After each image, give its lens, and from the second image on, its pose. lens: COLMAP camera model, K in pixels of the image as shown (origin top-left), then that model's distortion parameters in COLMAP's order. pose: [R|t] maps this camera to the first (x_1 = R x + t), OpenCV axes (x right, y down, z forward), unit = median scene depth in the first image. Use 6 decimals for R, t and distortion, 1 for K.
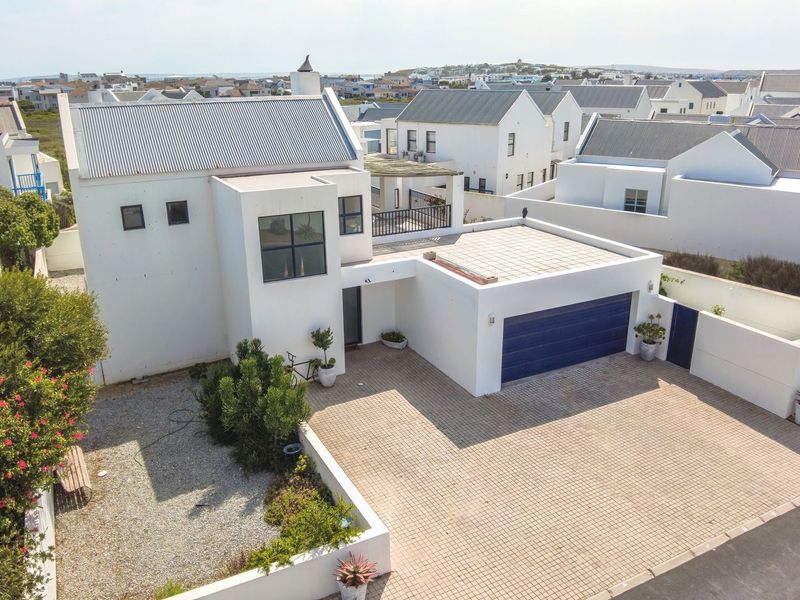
lens RADIAL K [[645.5, 0, 400.0], [0, 645.5, 300.0], [0, 0, 1]] dist [0.104244, -0.000376]
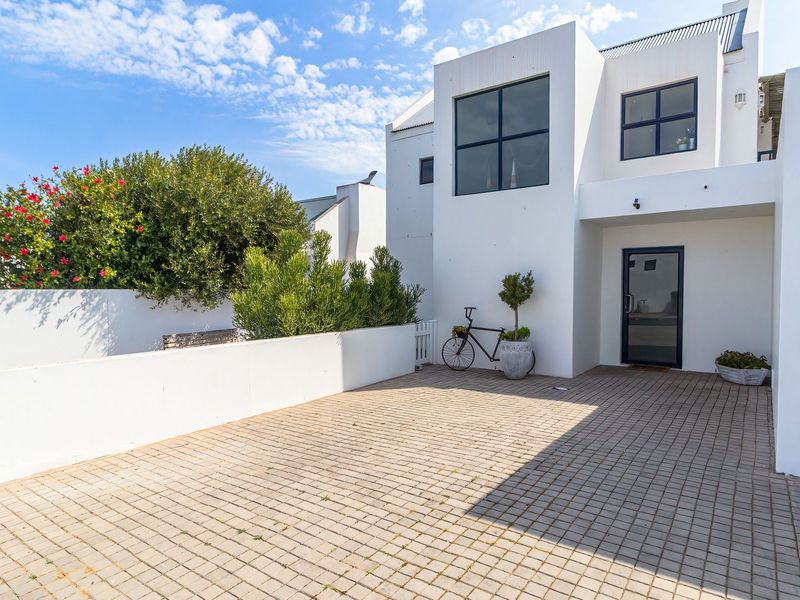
lens RADIAL K [[491.3, 0, 400.0], [0, 491.3, 300.0], [0, 0, 1]] dist [0.005893, 0.001331]
pose [[0.446244, 0.027684, -0.894483, 0.223683], [-0.299660, 0.946443, -0.120204, 0.152071], [0.843250, 0.321681, 0.430641, 0.733687]]
